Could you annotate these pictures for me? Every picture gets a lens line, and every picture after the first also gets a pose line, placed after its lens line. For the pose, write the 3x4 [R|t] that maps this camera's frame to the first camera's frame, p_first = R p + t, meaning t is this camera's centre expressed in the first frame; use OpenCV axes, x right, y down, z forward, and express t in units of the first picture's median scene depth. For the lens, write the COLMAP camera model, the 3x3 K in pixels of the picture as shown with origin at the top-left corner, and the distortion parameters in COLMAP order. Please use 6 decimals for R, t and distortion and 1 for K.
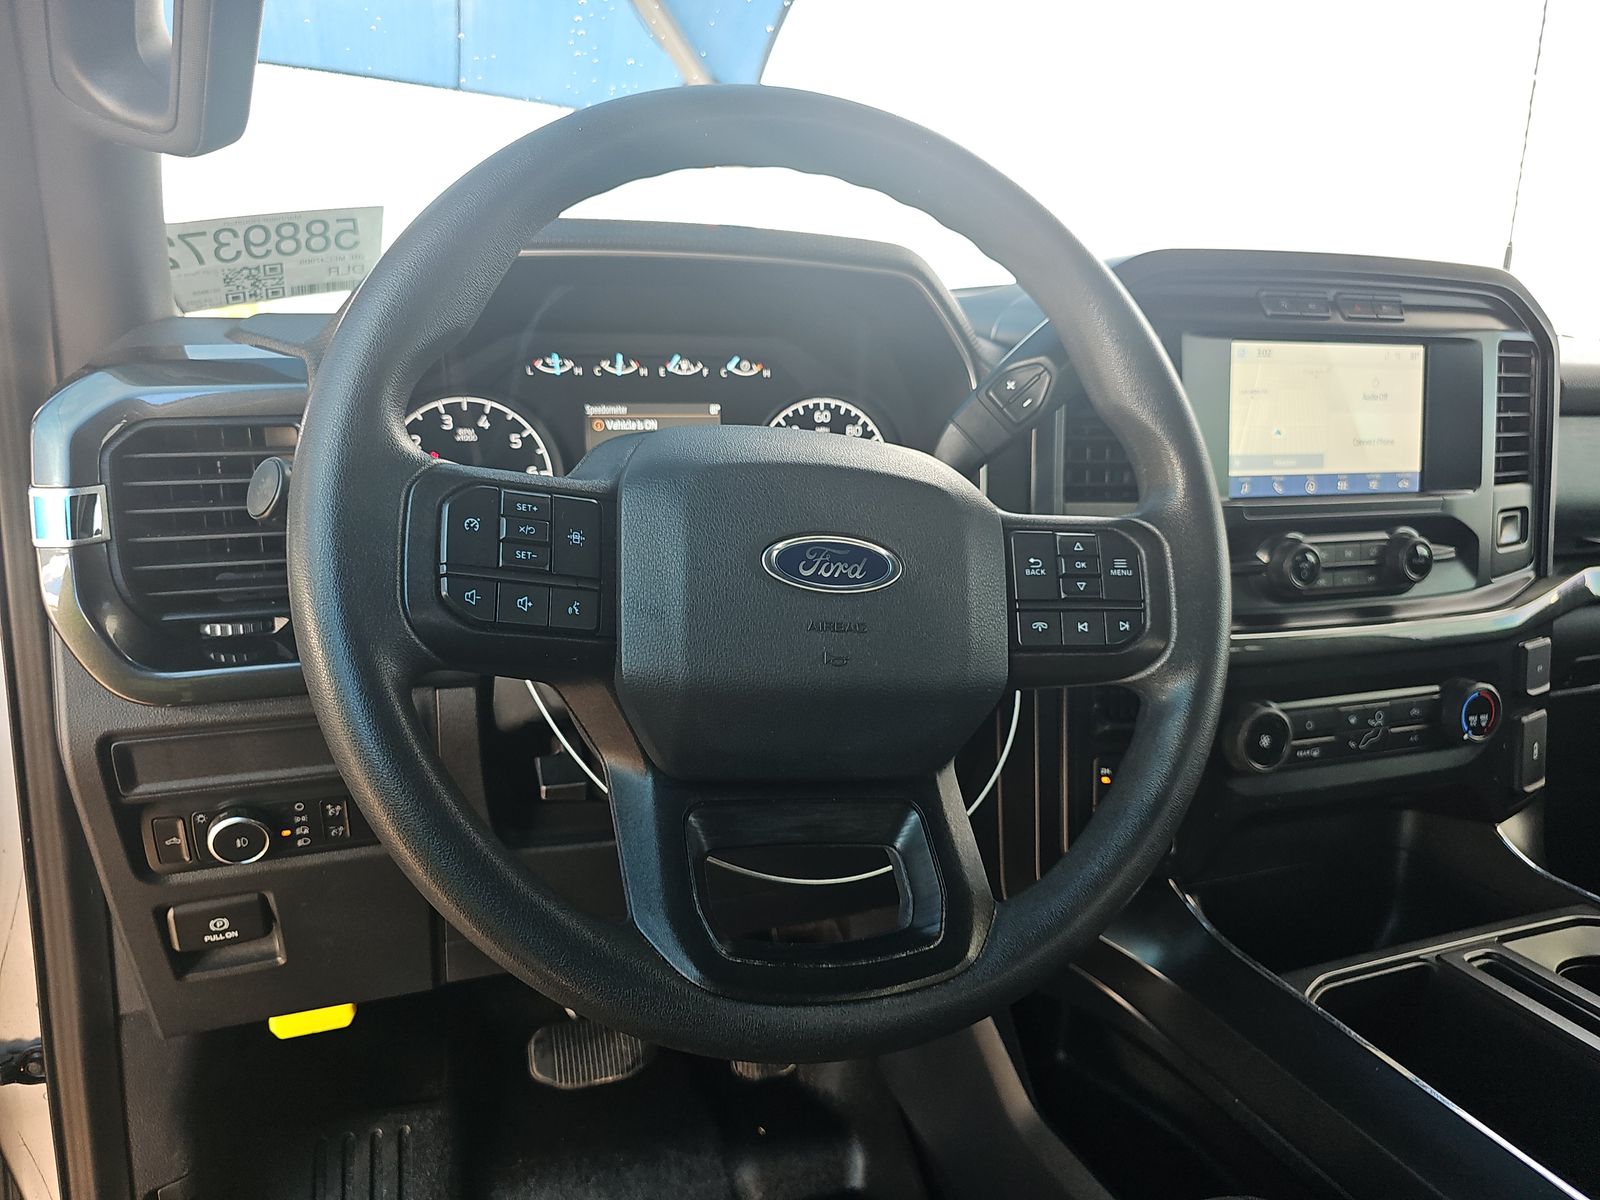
lens RADIAL K [[1068.5, 0, 800.0], [0, 1068.5, 600.0], [0, 0, 1]] dist [0.024427, -0.029629]
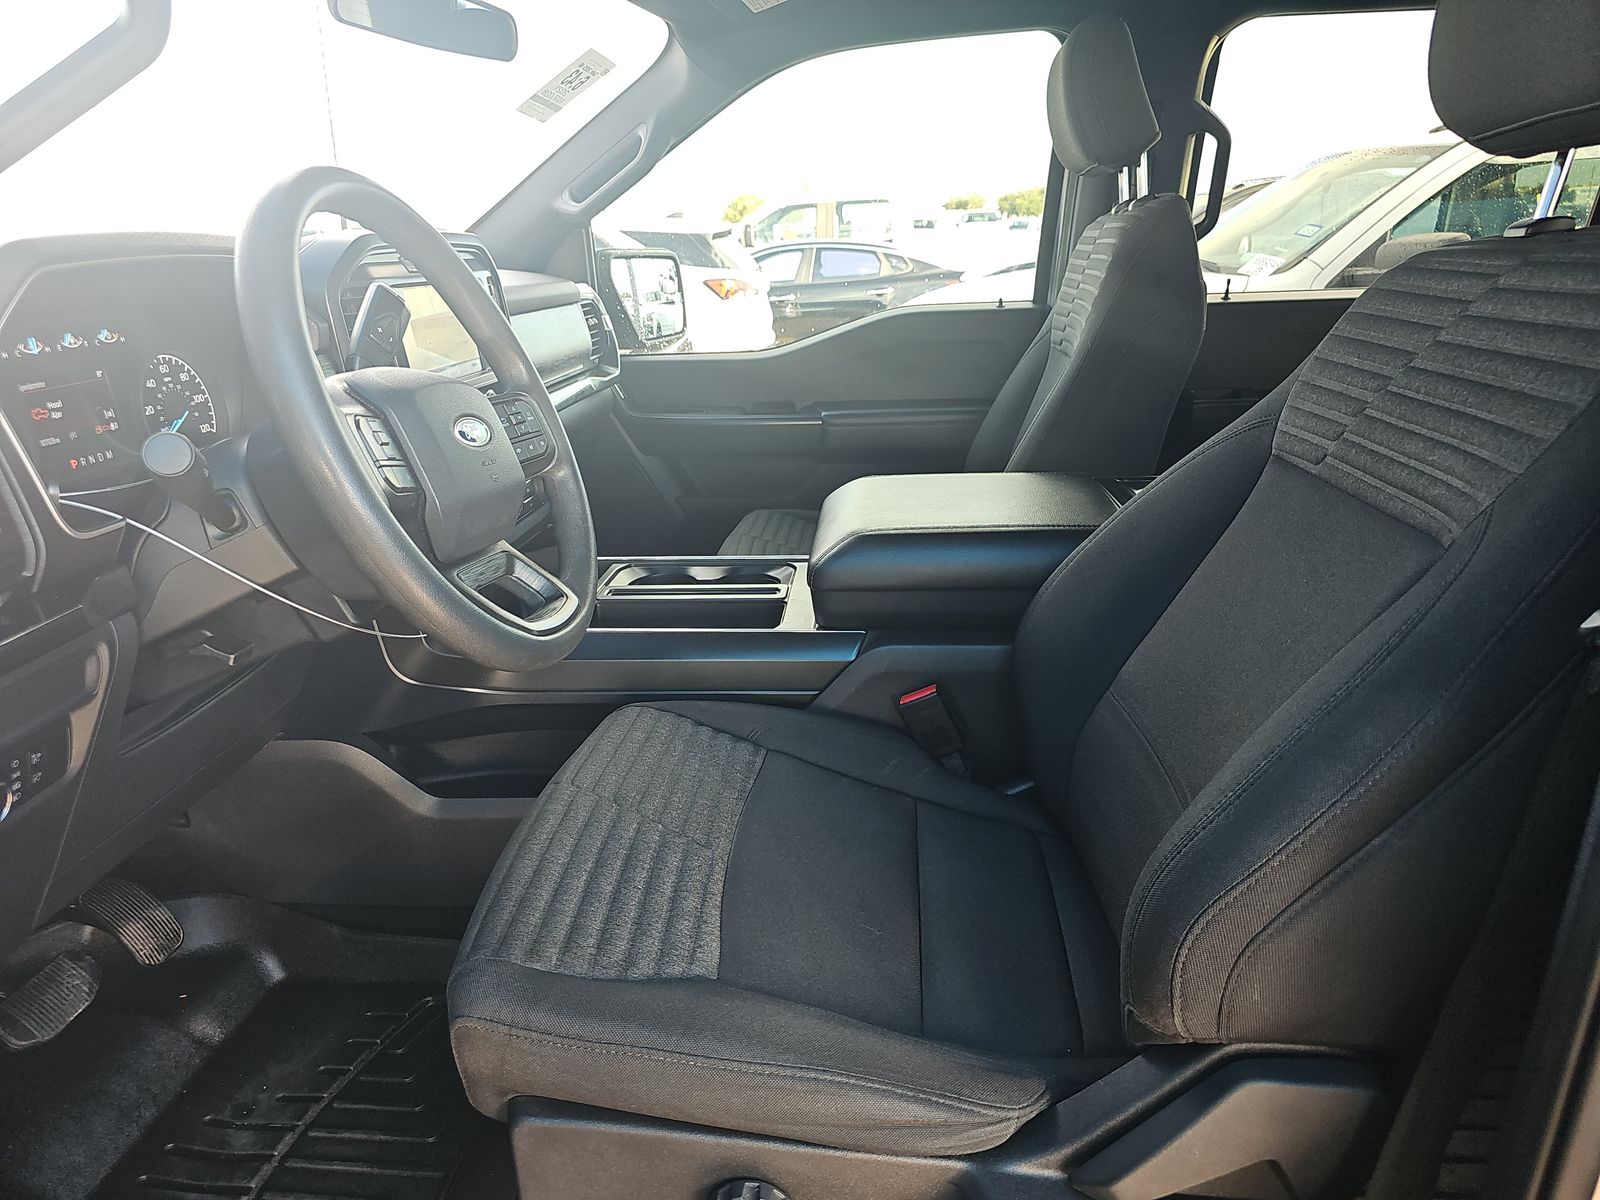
lens RADIAL K [[1030.1, 0, 785.0], [0, 1030.1, 591.4], [0, 0, 1]] dist [0.021526, -0.026341]
pose [[0.440877, -0.314800, 0.840552, -0.823253], [0.243686, 0.943284, 0.225459, -0.019643], [-0.863854, 0.105431, 0.492585, -0.235393]]
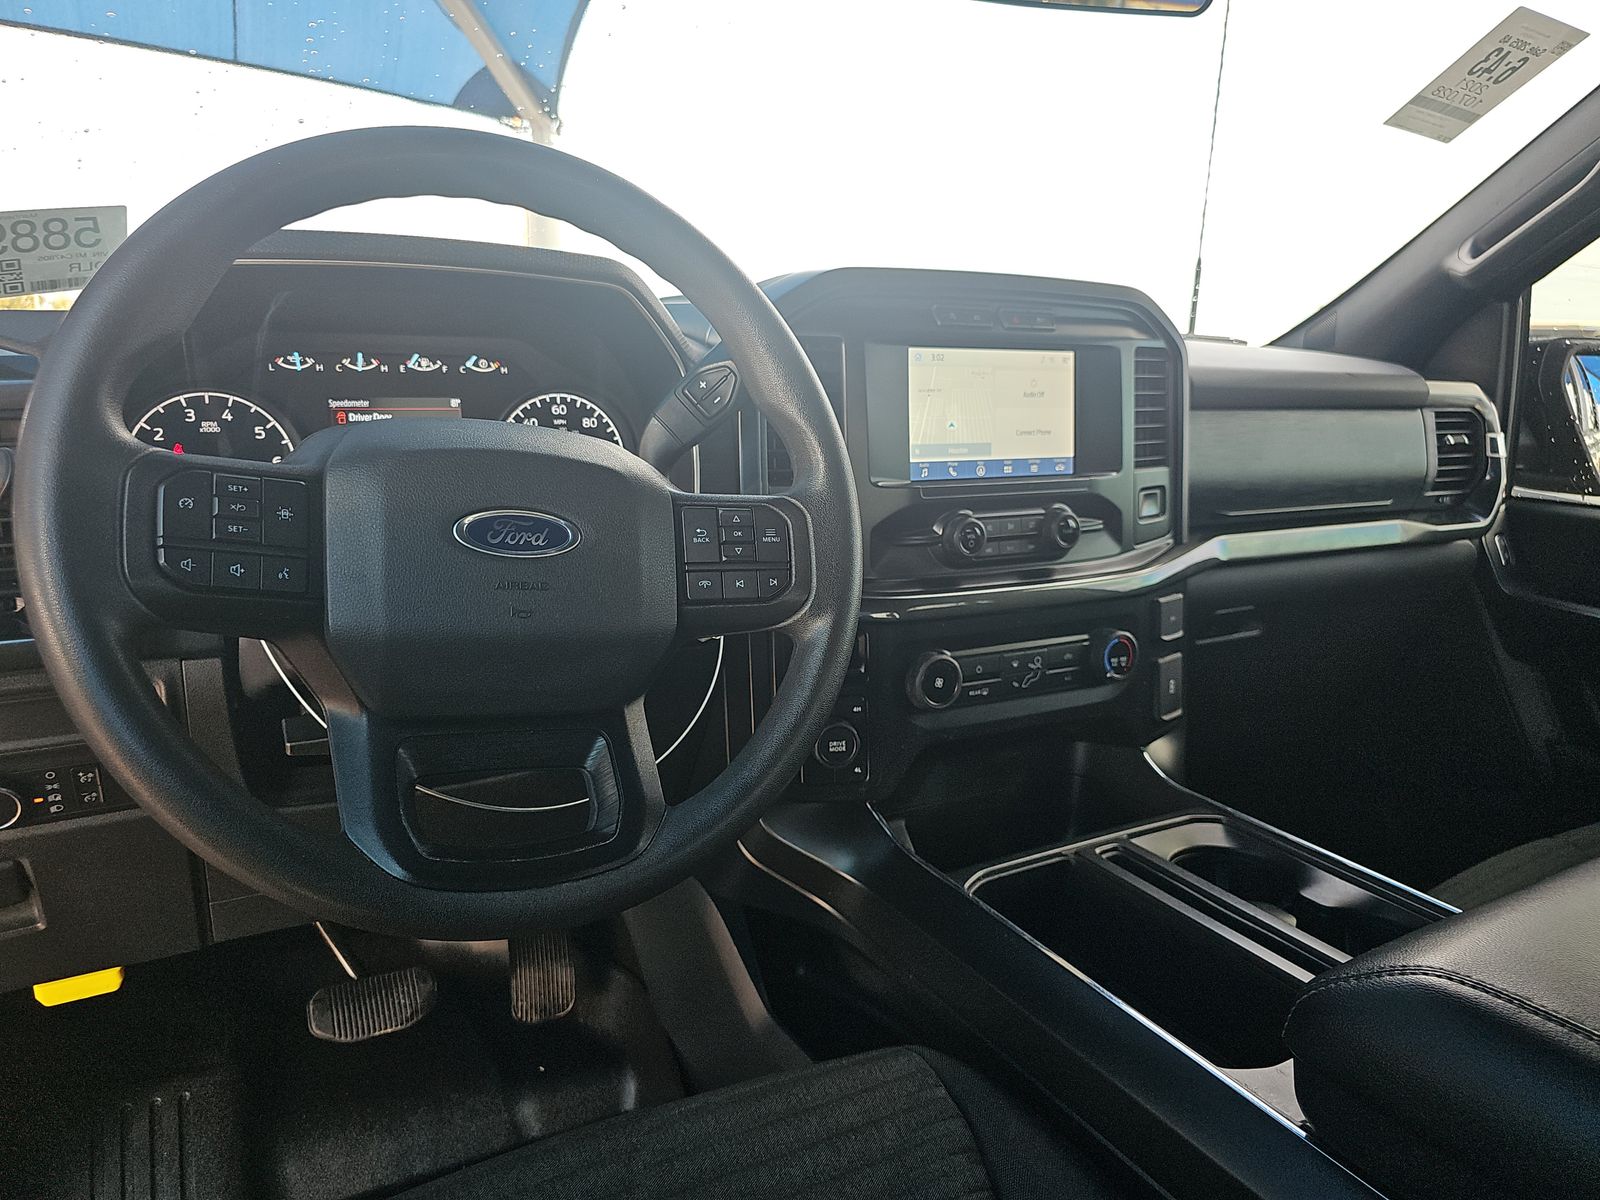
lens RADIAL K [[1066.8, 0, 800.9], [0, 1066.8, 608.8], [0, 0, 1]] dist [0.009639, -0.014260]
pose [[0.986864, -0.028208, 0.159071, 0.091746], [0.025507, 0.999494, 0.018994, 0.021565], [-0.159526, -0.014687, 0.987084, -0.144575]]
